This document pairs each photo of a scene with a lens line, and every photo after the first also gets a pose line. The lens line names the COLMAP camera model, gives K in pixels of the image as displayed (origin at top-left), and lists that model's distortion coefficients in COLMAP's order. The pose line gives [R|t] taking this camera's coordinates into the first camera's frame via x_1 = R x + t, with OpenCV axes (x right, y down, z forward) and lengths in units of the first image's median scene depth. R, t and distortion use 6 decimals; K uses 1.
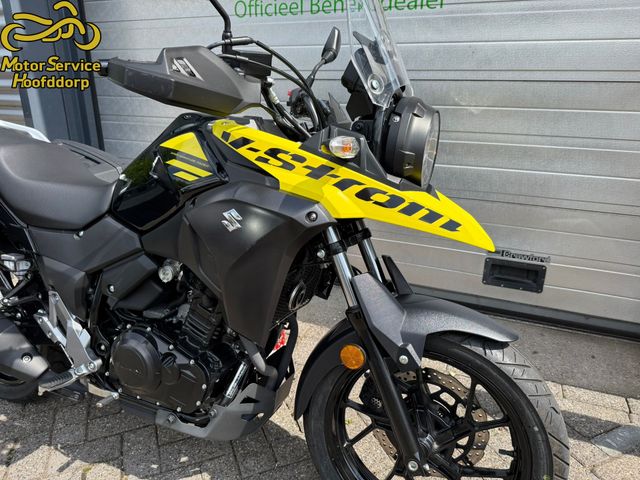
lens RADIAL K [[458.2, 0, 321.0], [0, 458.2, 240.7], [0, 0, 1]] dist [0.017148, -0.023592]
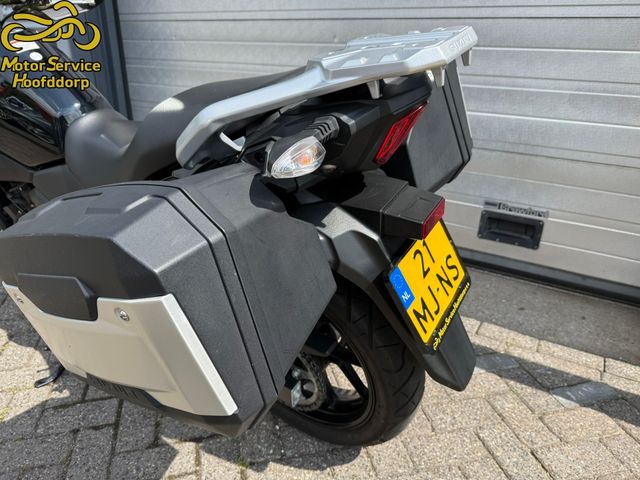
lens RADIAL K [[458.2, 0, 319.8], [0, 458.2, 241.7], [0, 0, 1]] dist [0.017148, -0.023592]
pose [[0.990085, 0.066696, -0.123629, 0.215549], [-0.059114, 0.996196, 0.064019, 0.091341], [0.127428, -0.056076, 0.990261, -0.005214]]
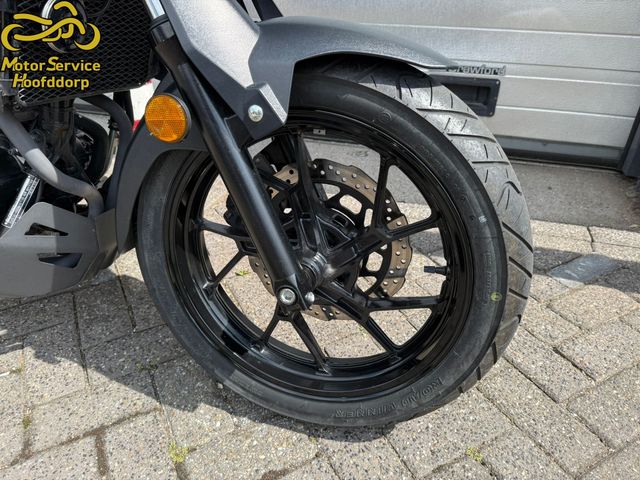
lens RADIAL K [[458.2, 0, 320.8], [0, 458.2, 237.3], [0, 0, 1]] dist [0.017148, -0.023592]
pose [[0.994183, -0.059370, 0.089862, 0.135727], [0.038833, 0.975825, 0.215077, 0.196559], [-0.100459, -0.210337, 0.972454, 0.289826]]
